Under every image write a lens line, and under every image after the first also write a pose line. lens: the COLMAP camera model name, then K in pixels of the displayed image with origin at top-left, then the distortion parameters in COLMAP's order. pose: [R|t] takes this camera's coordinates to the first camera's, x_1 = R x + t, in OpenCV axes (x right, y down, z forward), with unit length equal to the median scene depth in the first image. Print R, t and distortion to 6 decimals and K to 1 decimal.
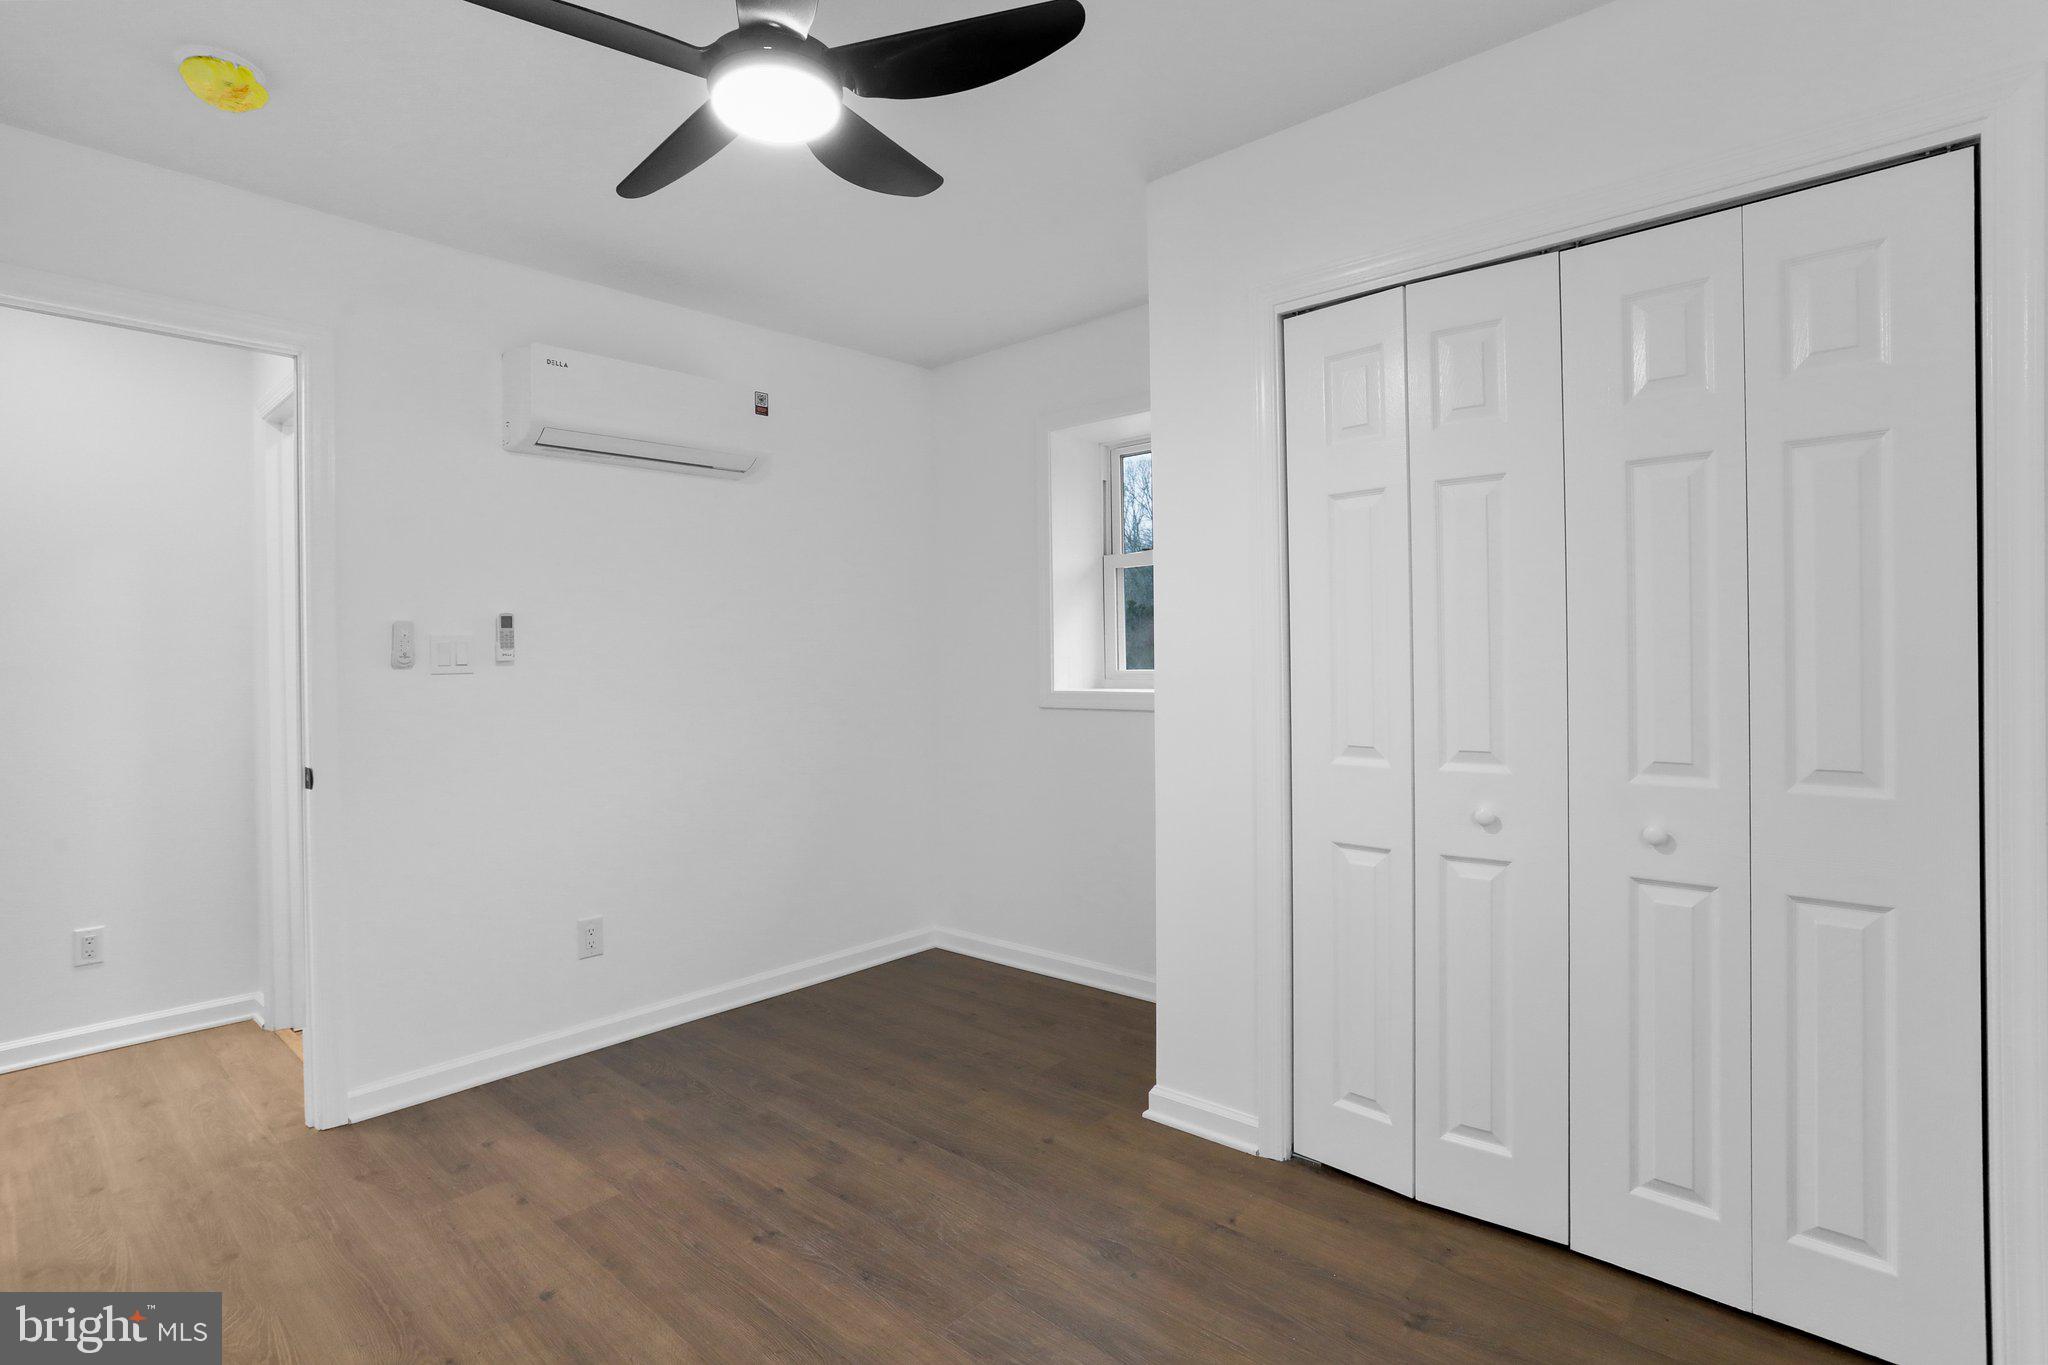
lens RADIAL K [[992.6, 0, 1025.8], [0, 992.6, 671.8], [0, 0, 1]] dist [-0.060118, 0.032185]
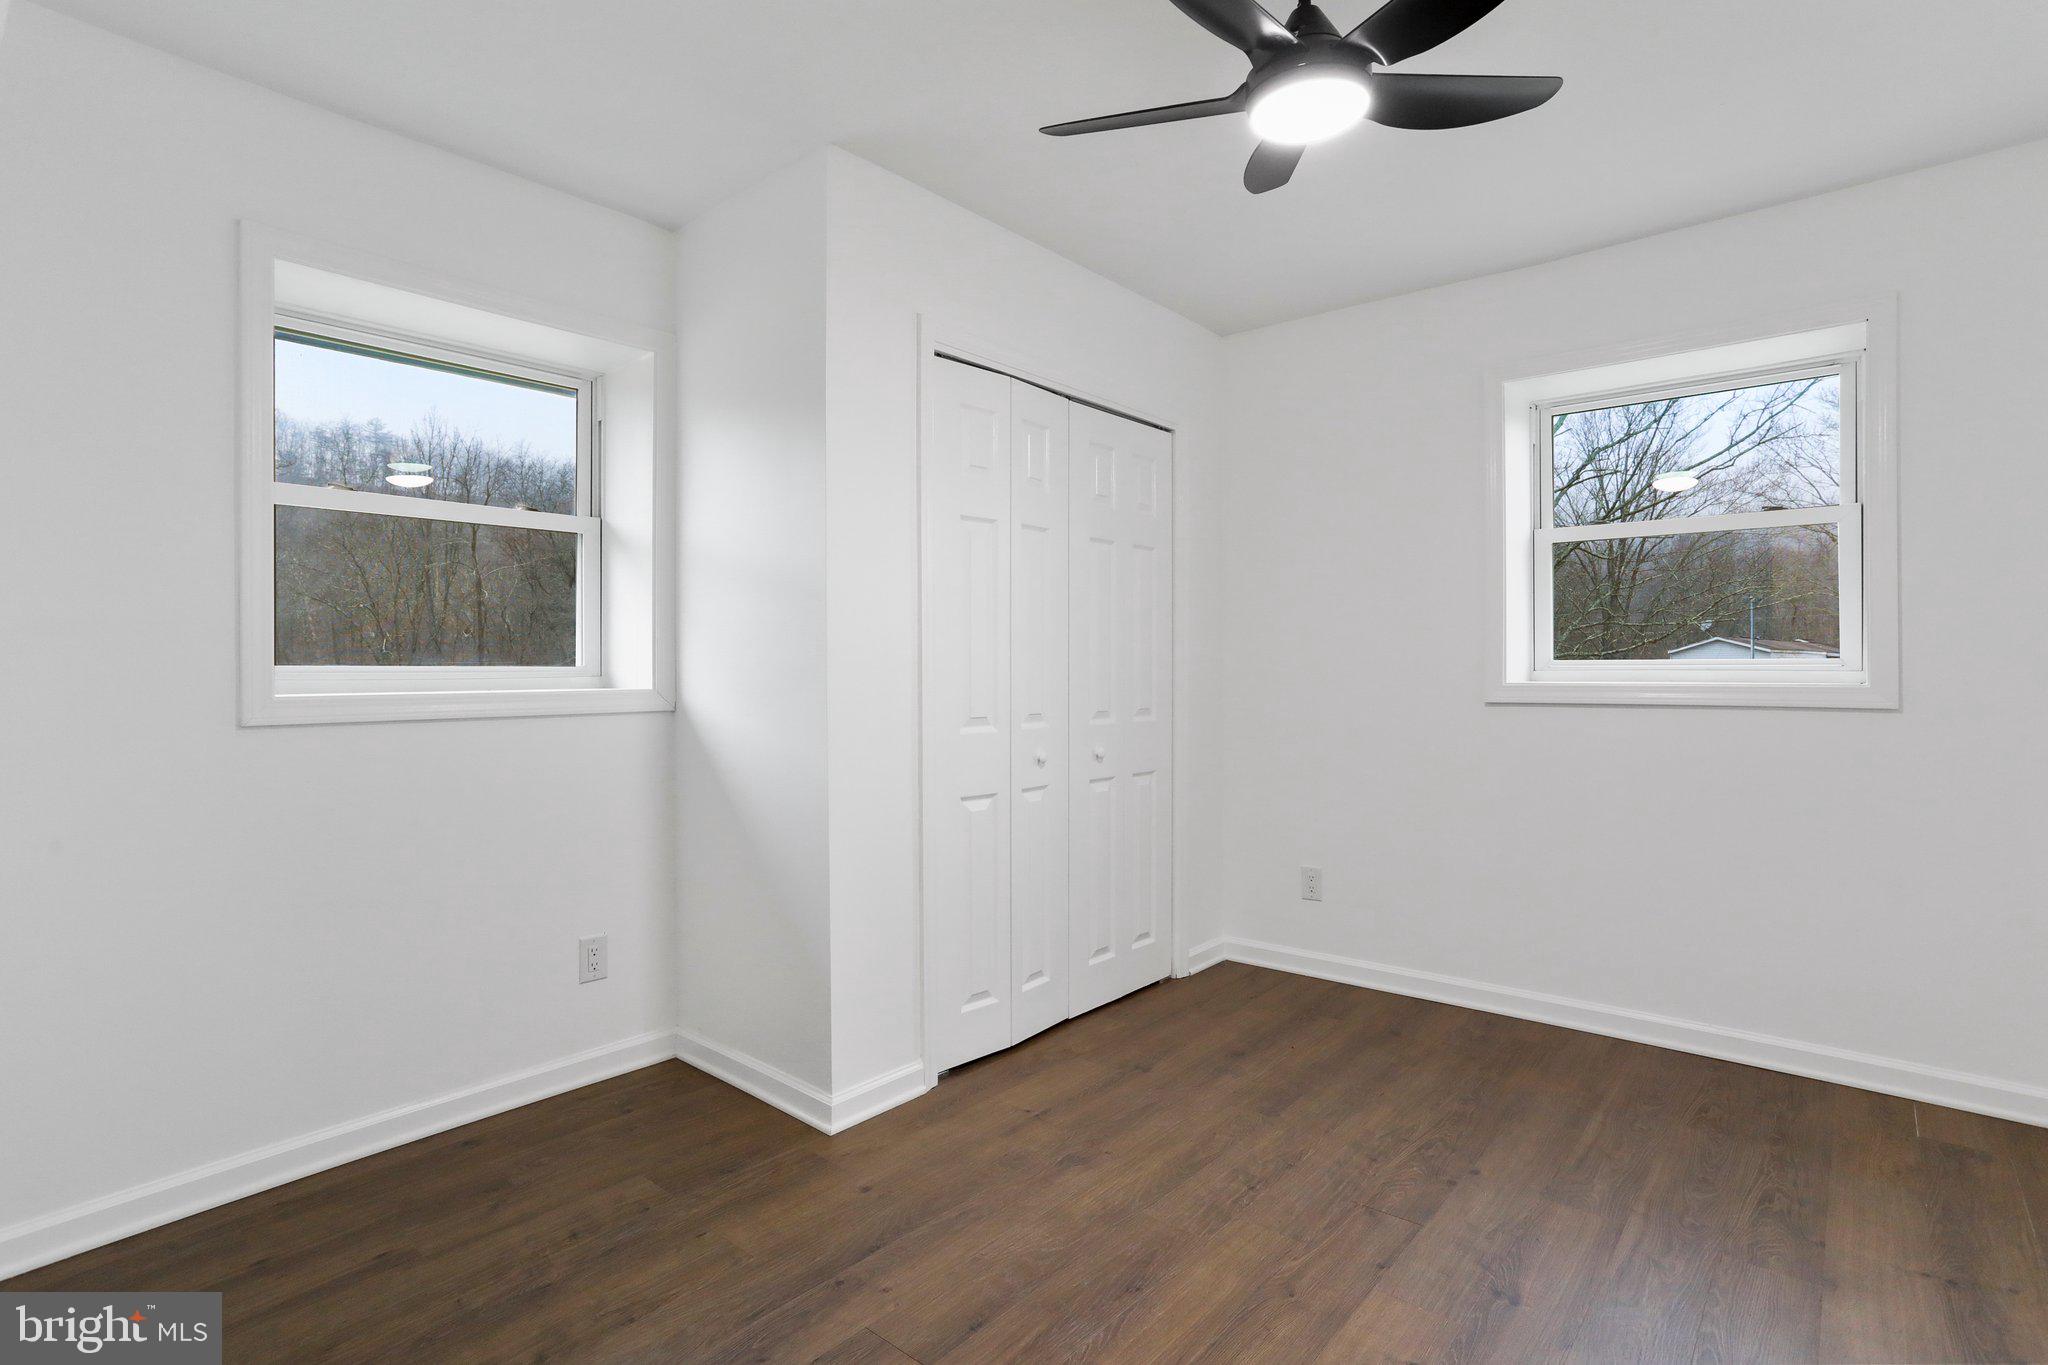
lens RADIAL K [[989.0, 0, 1043.2], [0, 989.0, 676.2], [0, 0, 1]] dist [-0.075796, 0.032283]
pose [[-0.030676, 0.001909, 0.999528, -0.985757], [0.012536, 0.999920, -0.001525, 0.026720], [-0.999451, 0.012483, -0.030698, 1.001403]]
